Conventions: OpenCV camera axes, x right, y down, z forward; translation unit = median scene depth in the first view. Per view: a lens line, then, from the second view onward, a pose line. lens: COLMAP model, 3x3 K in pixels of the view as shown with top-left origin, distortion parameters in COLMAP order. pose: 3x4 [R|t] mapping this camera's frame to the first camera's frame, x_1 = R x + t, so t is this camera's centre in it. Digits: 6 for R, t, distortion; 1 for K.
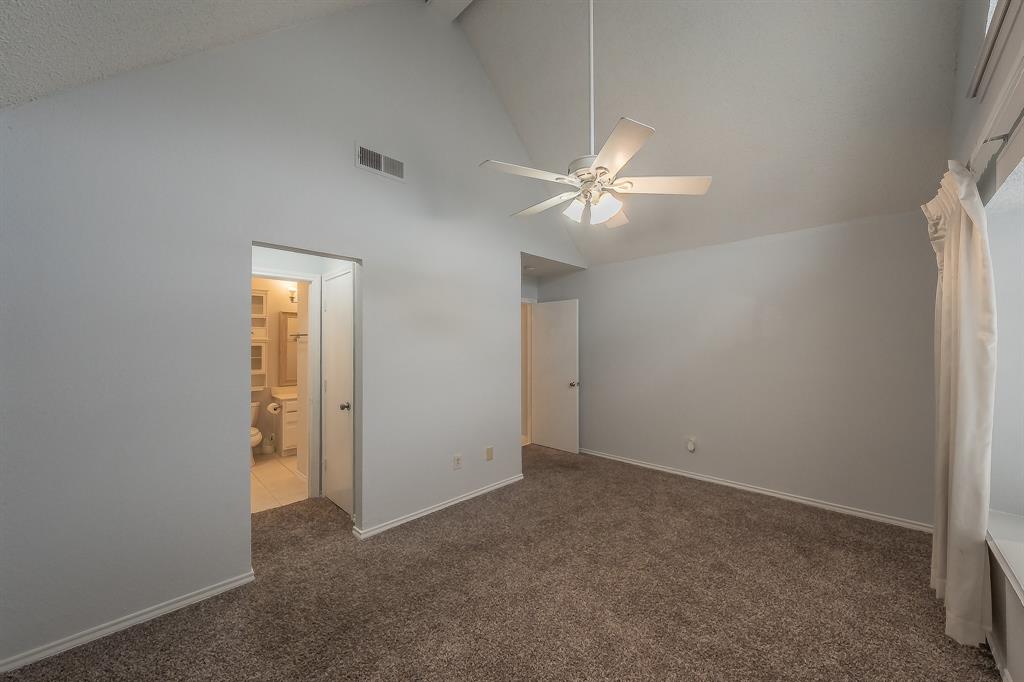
lens RADIAL K [[373.2, 0, 534.8], [0, 373.2, 341.3], [0, 0, 1]] dist [-0.000197, 0.000007]
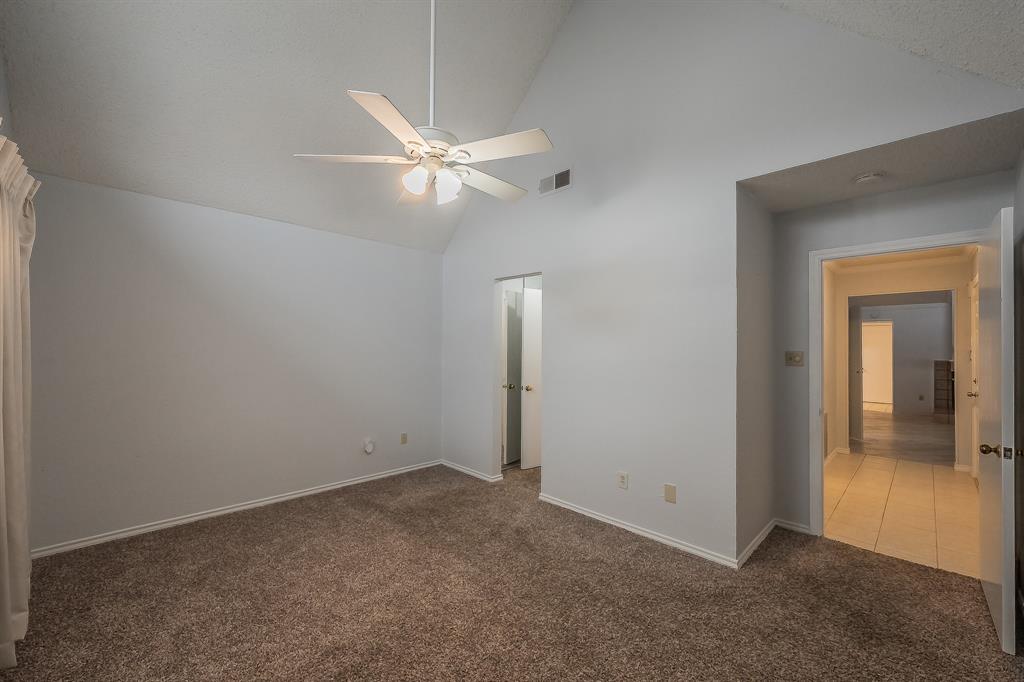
lens RADIAL K [[408.9, 0, 517.1], [0, 408.9, 339.0], [0, 0, 1]] dist [0.002326, 0.000672]
pose [[-0.034062, -0.008666, -0.999382, 0.812839], [0.012316, 0.999883, -0.009090, 0.012066], [0.999344, -0.012618, -0.033951, 0.889646]]
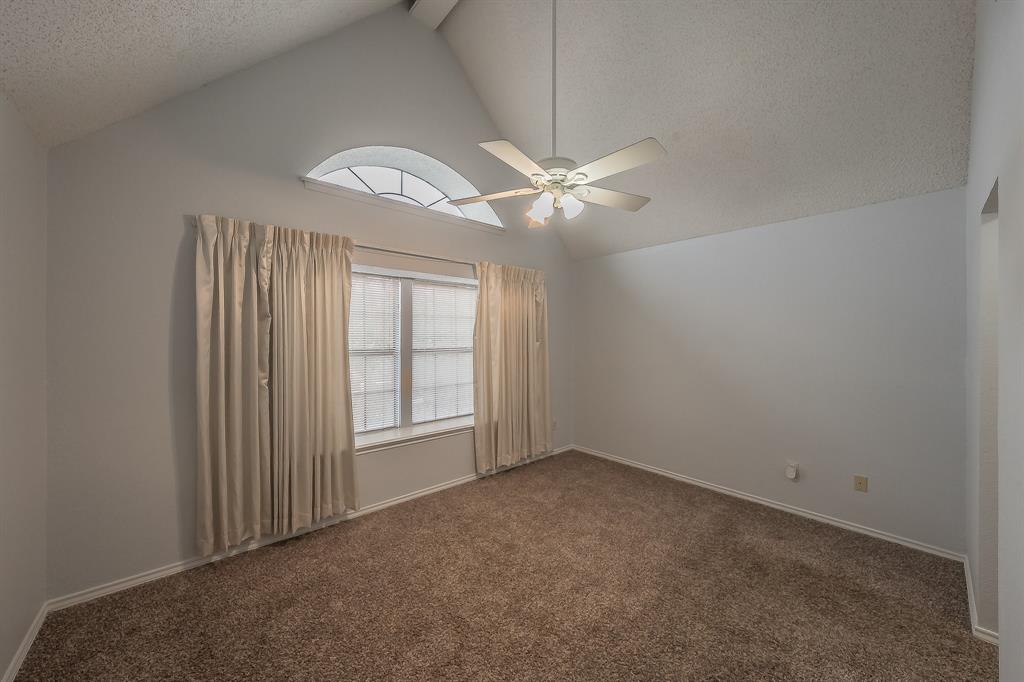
lens RADIAL K [[364.7, 0, 512.0], [0, 364.7, 341.0], [0, 0, 1]] dist [0.001928, 0.000328]
pose [[-0.995644, -0.000219, 0.093241, 0.126942], [-0.001924, 0.999833, -0.018189, 0.013323], [-0.093222, -0.018289, -0.995477, 1.425763]]
